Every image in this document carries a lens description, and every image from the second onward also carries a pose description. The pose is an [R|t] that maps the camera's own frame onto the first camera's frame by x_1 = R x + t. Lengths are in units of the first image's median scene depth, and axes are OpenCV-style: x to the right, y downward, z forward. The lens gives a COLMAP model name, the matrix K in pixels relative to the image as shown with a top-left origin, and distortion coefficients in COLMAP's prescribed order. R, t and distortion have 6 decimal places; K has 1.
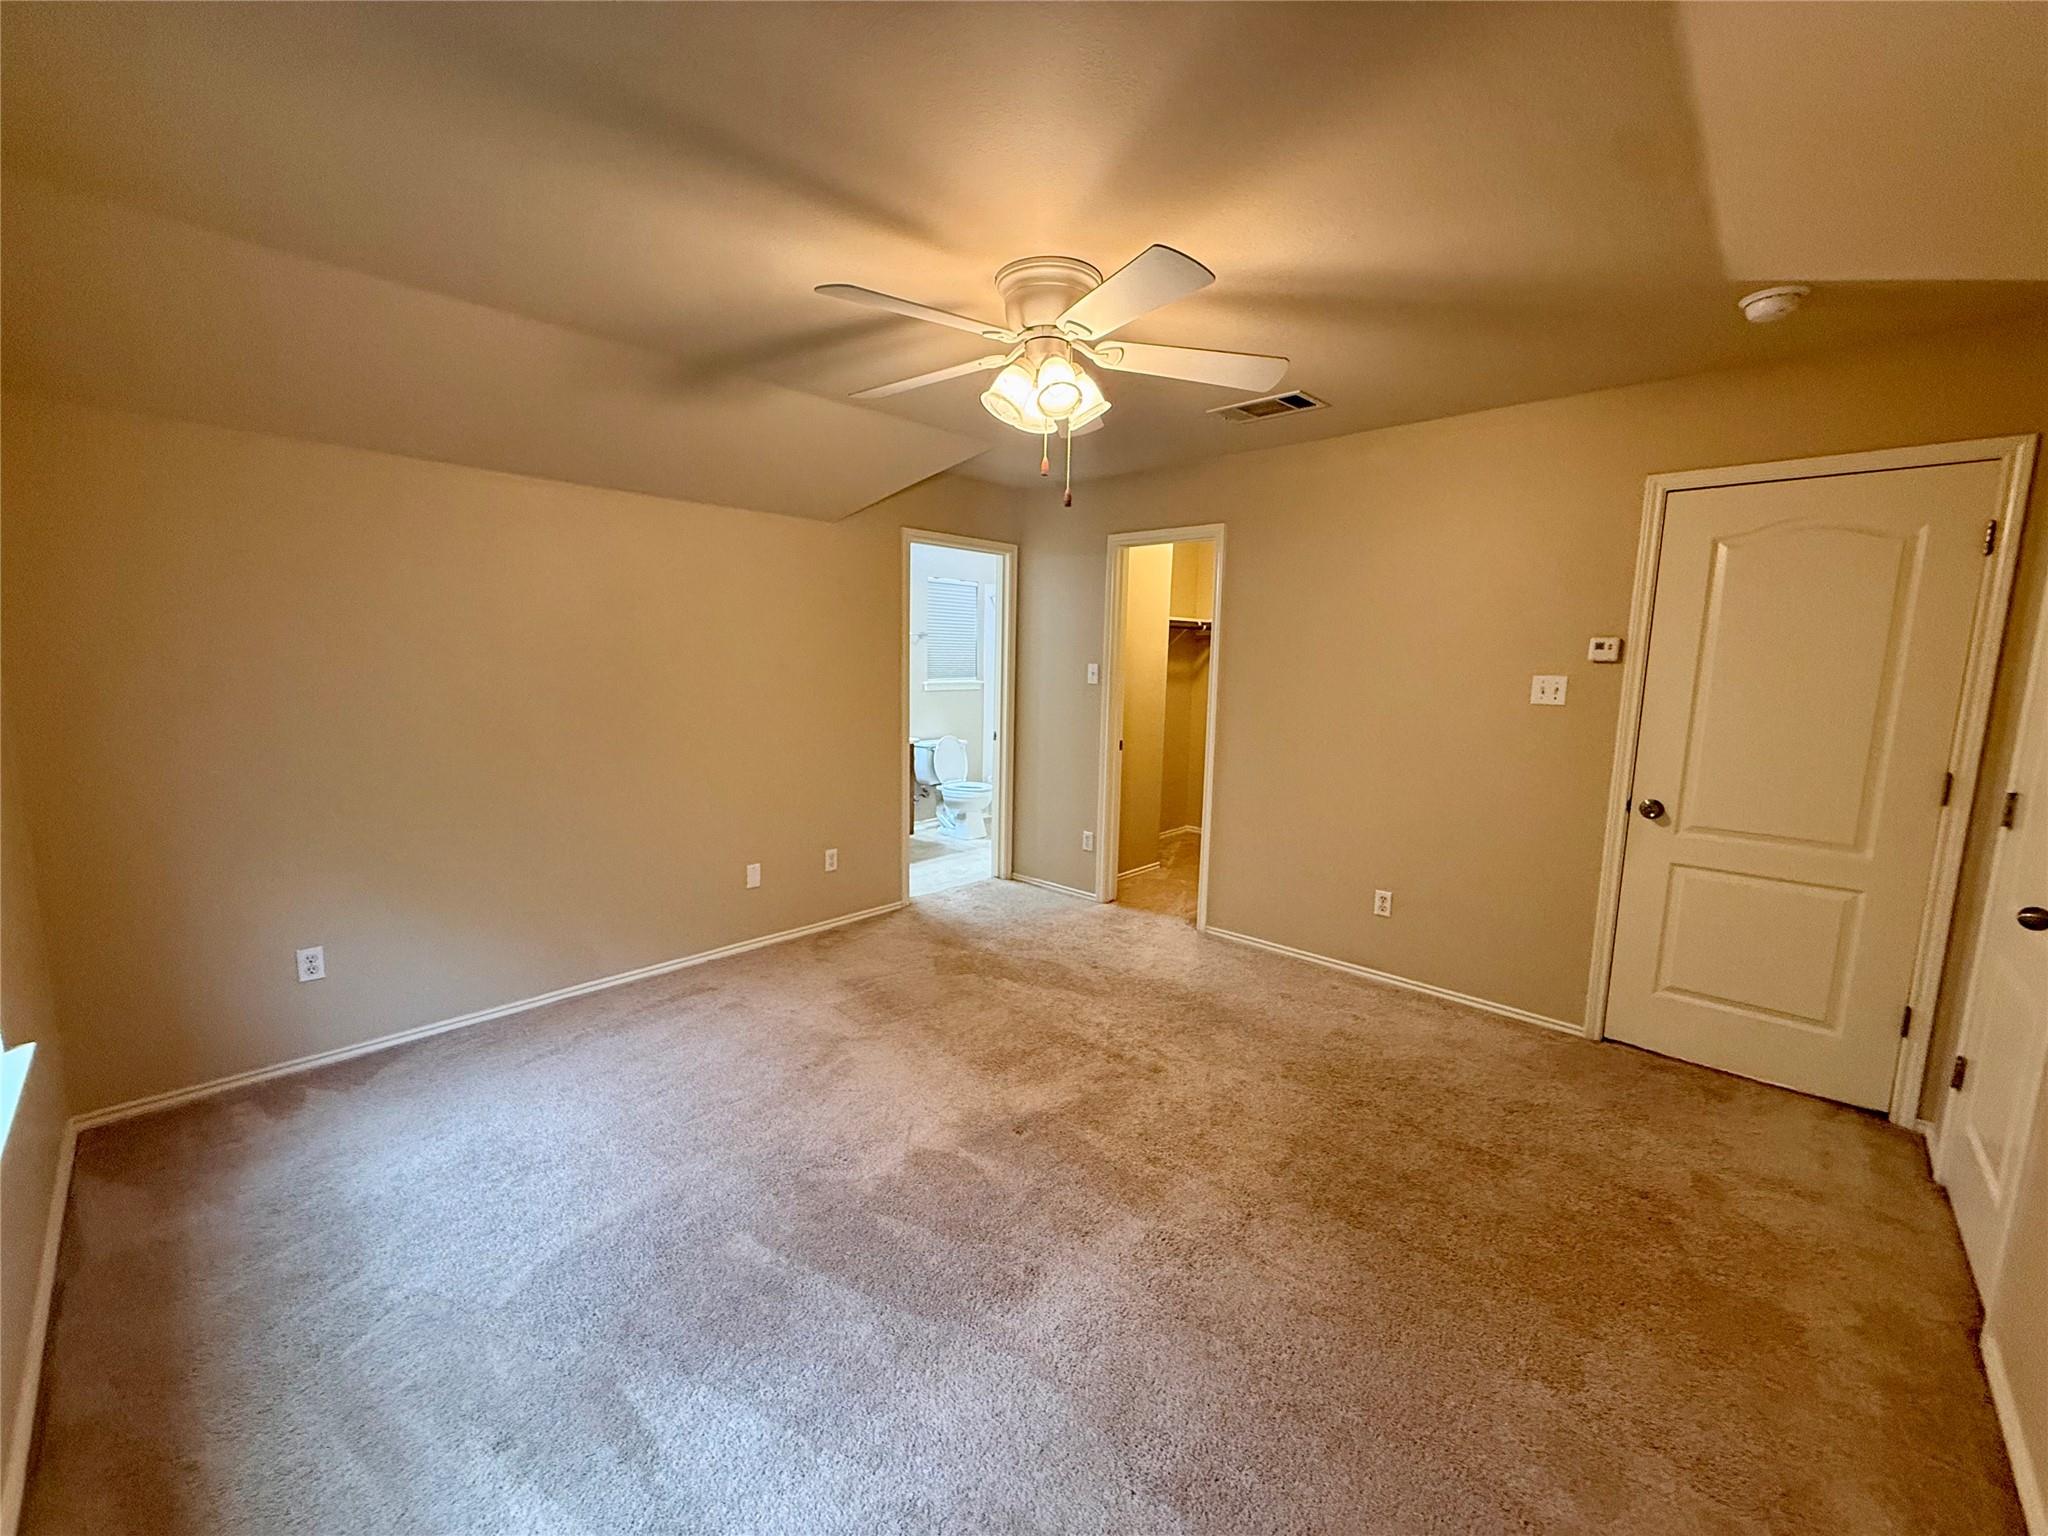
lens RADIAL K [[821.3, 0, 1024.2], [0, 821.3, 763.0], [0, 0, 1]] dist [0.000192, -0.000021]
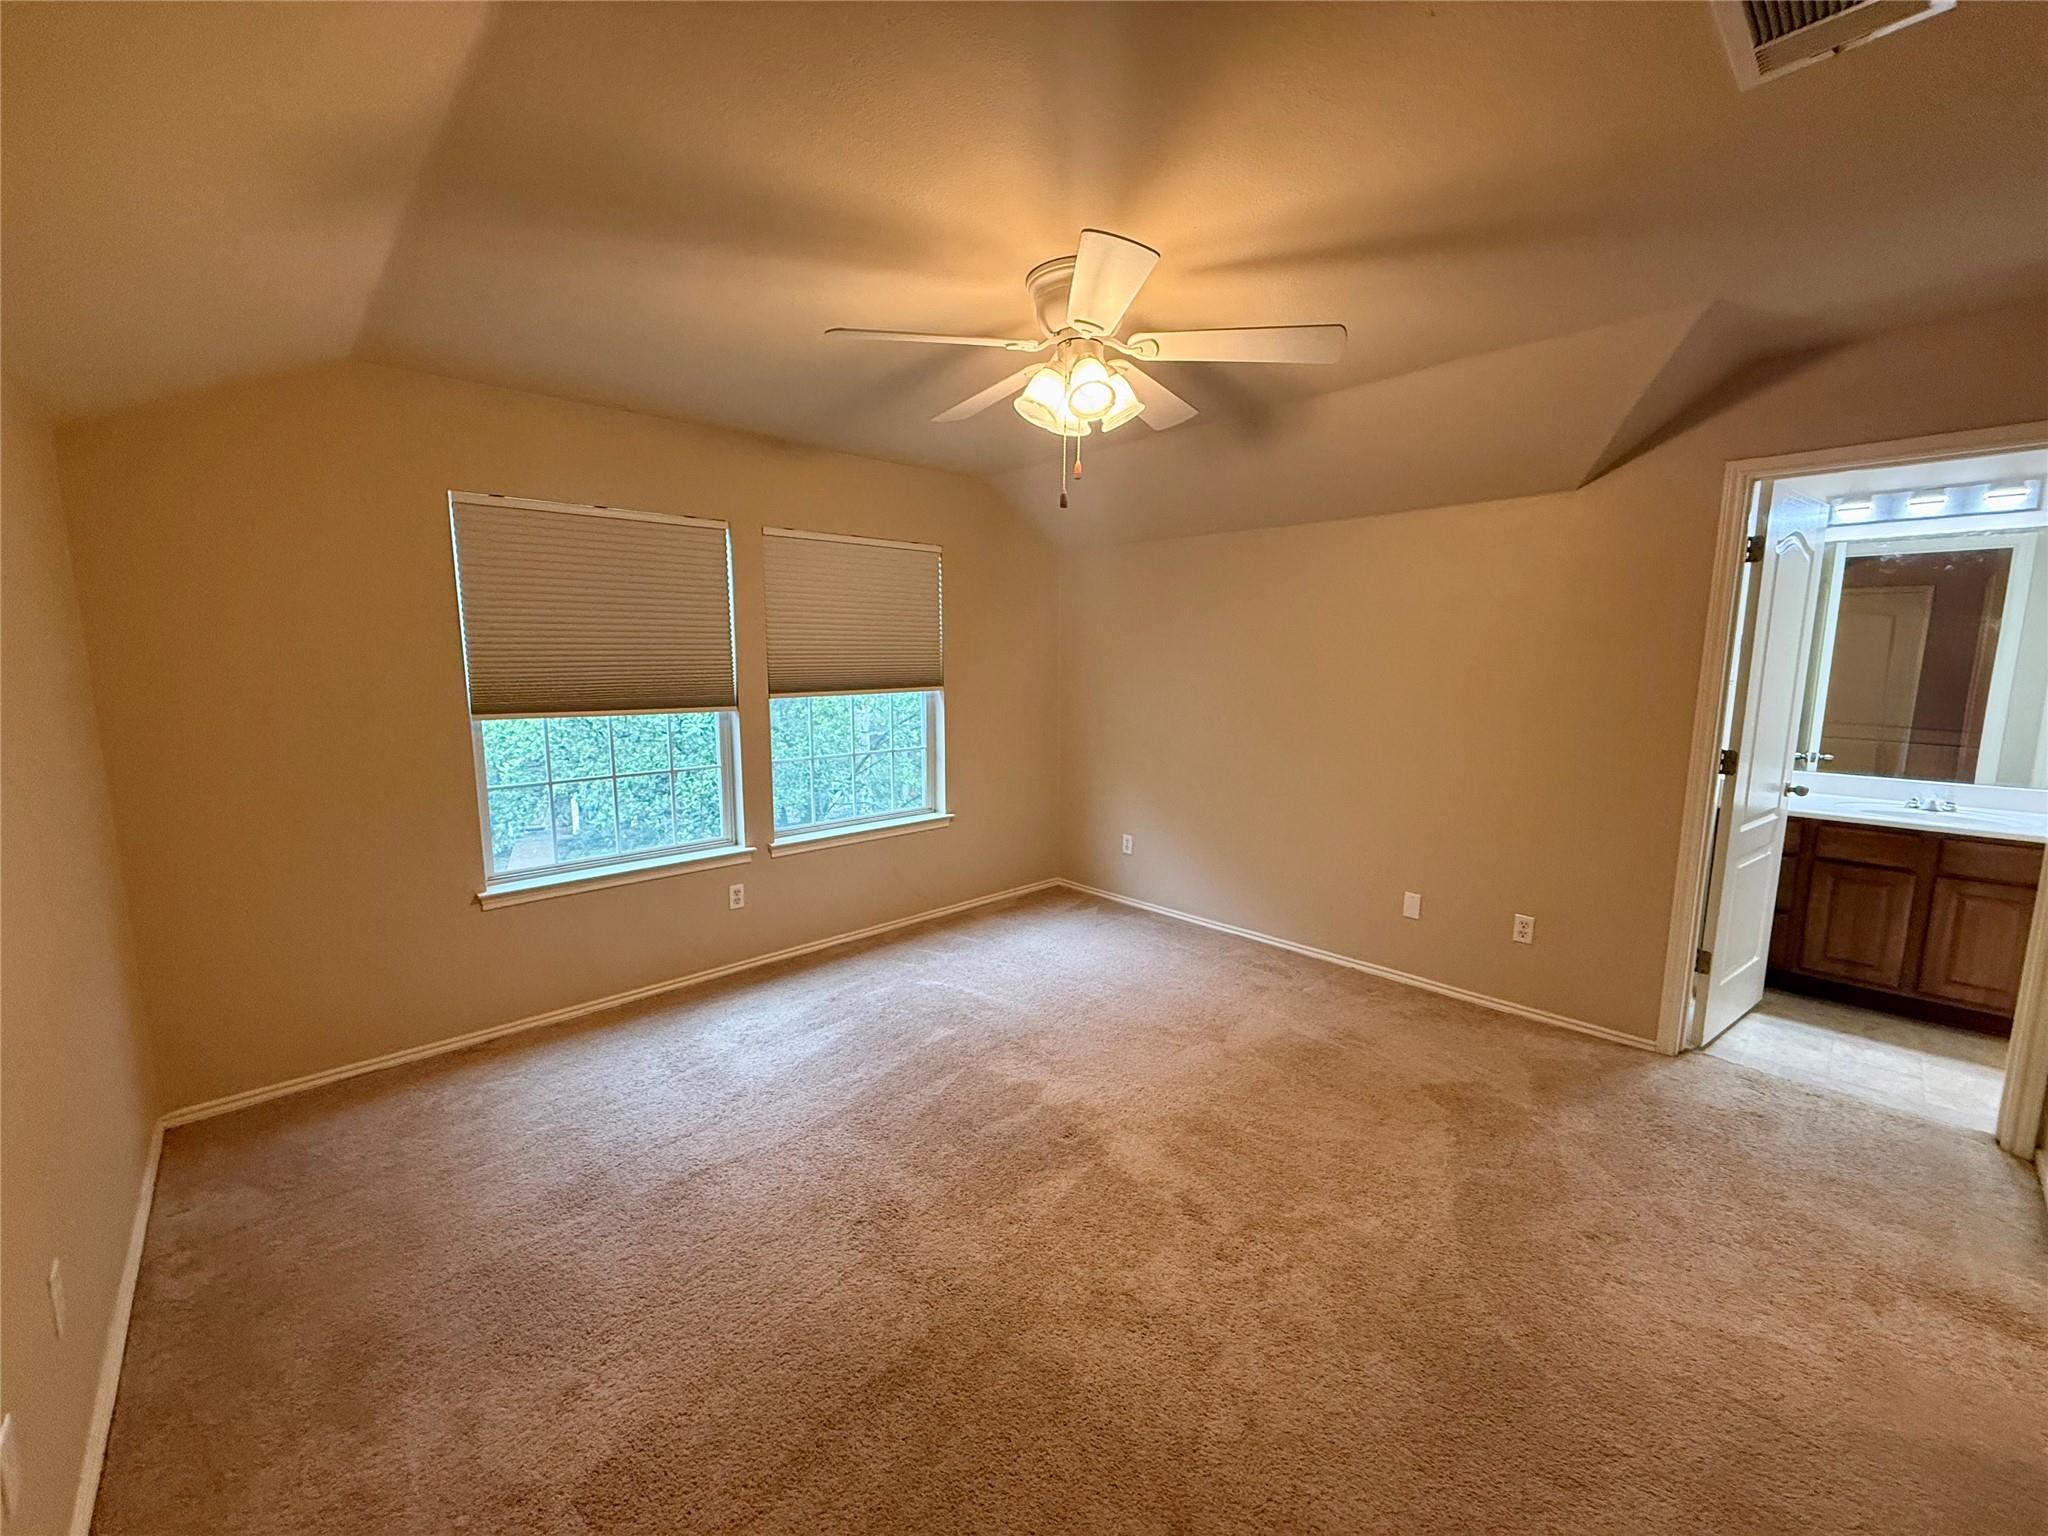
lens RADIAL K [[812.1, 0, 1009.7], [0, 812.1, 772.8], [0, 0, 1]] dist [0.000325, -0.000195]
pose [[-0.068971, 0.126139, -0.989612, 0.798060], [-0.134127, 0.981795, 0.134491, -0.096439], [0.988561, 0.142010, -0.050797, 0.790810]]
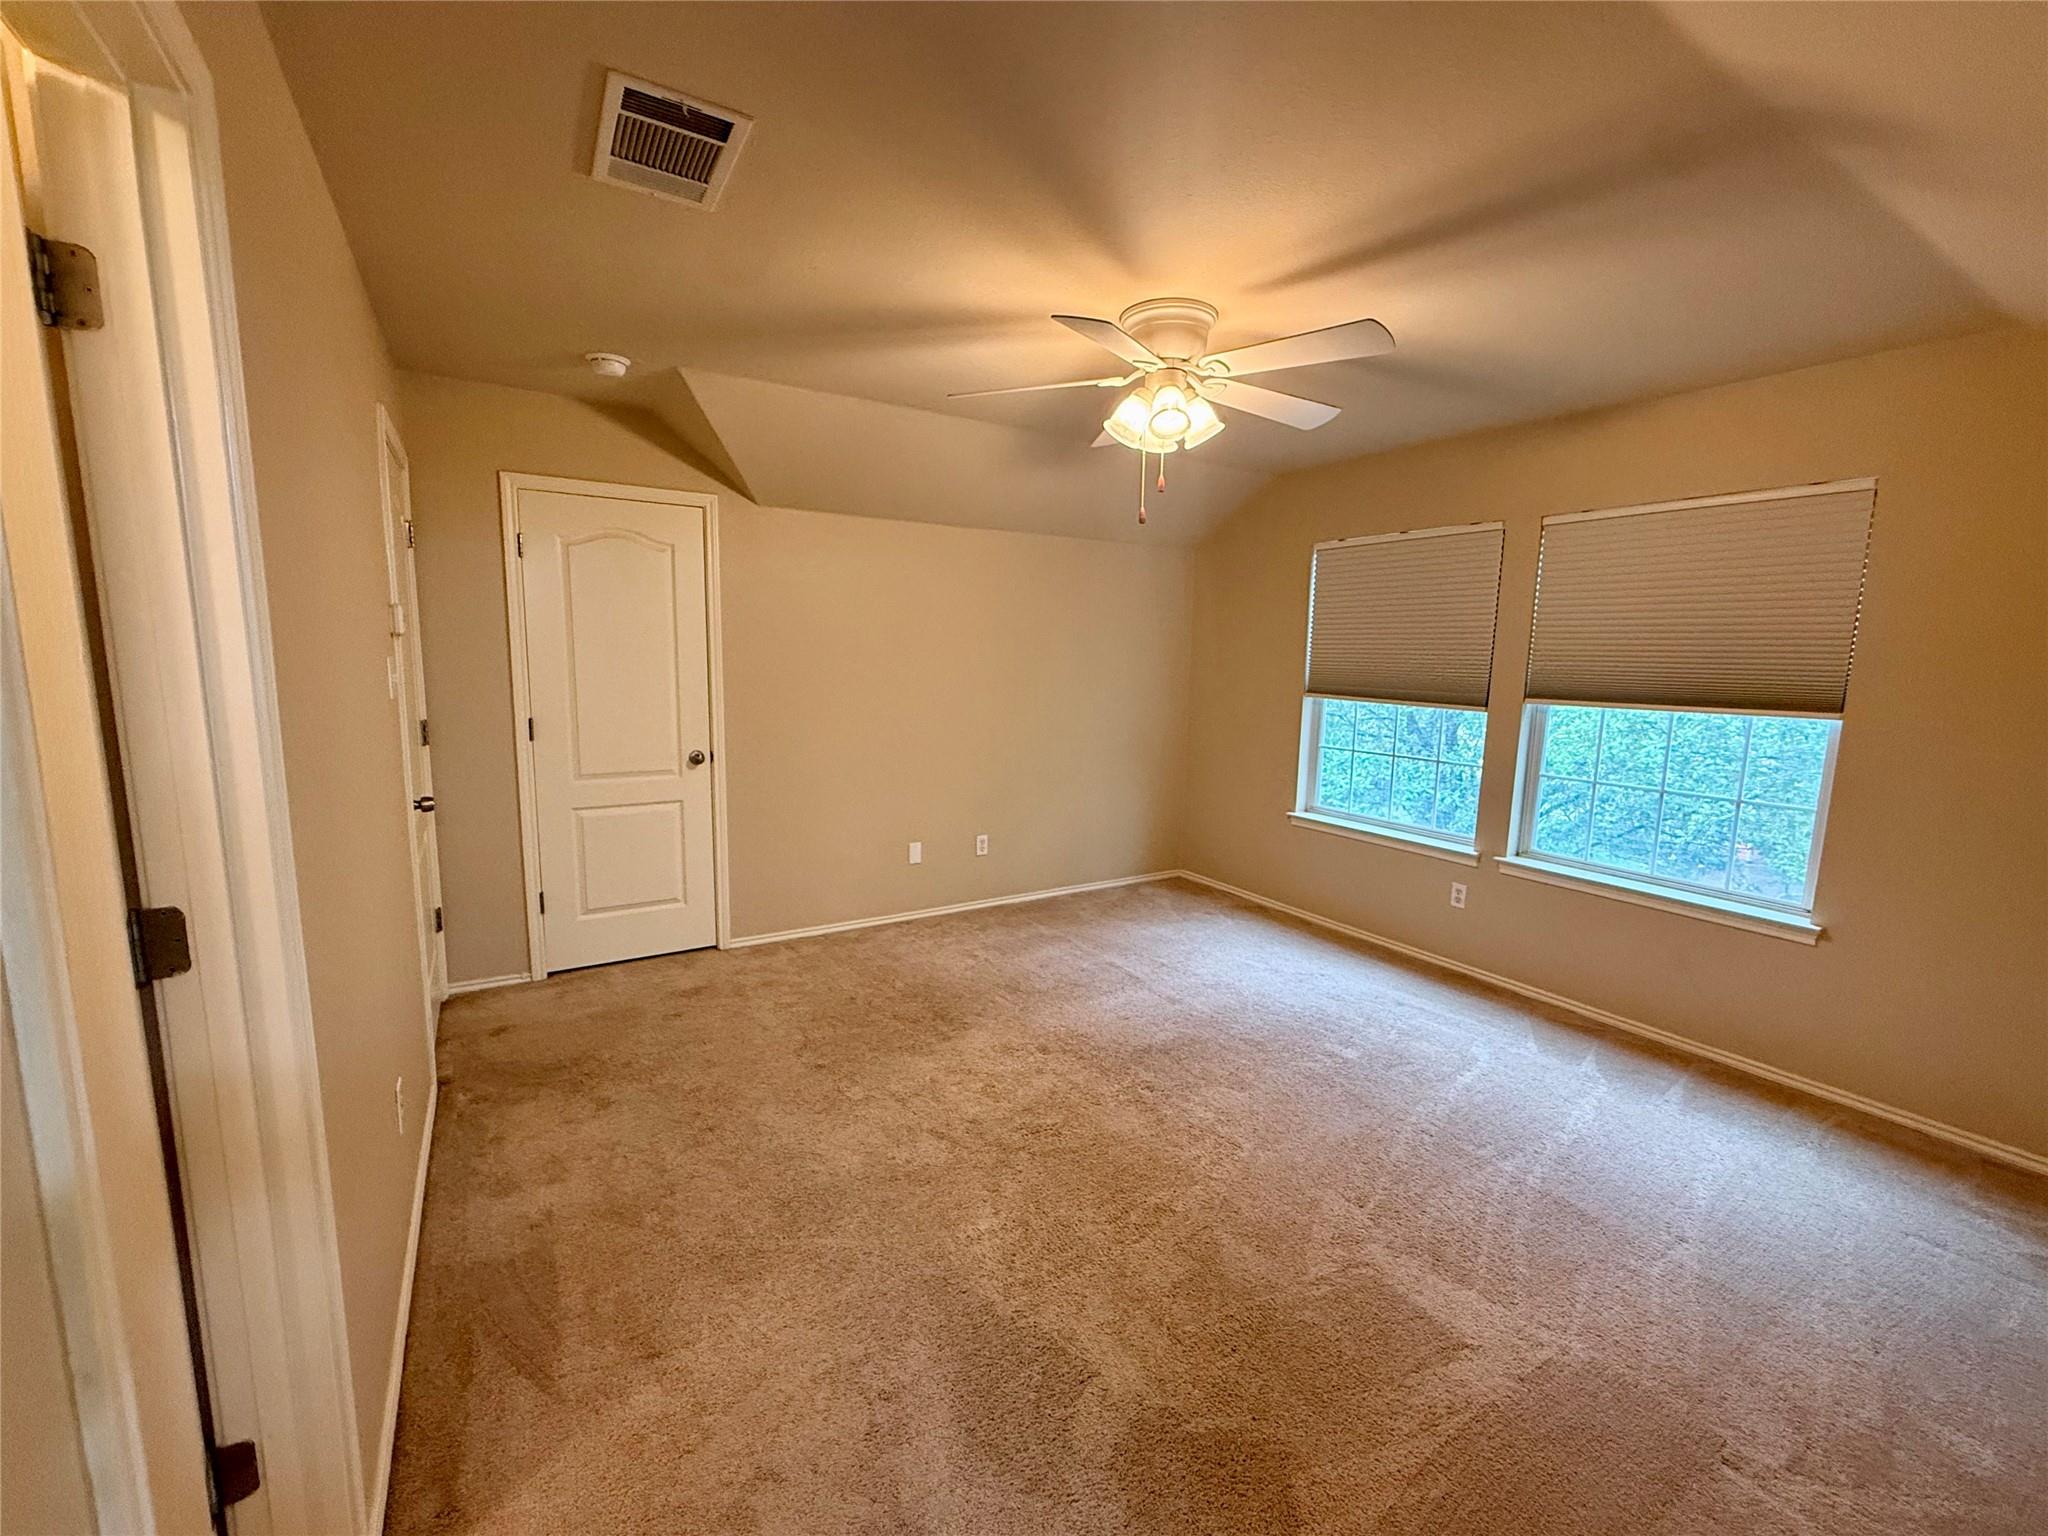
lens RADIAL K [[812.1, 0, 1009.7], [0, 812.1, 772.8], [0, 0, 1]] dist [0.000325, -0.000195]
pose [[-0.966504, -0.070439, 0.246797, -0.047772], [0.002270, 0.959217, 0.282663, -0.230304], [-0.256642, 0.273755, -0.926927, 1.669336]]
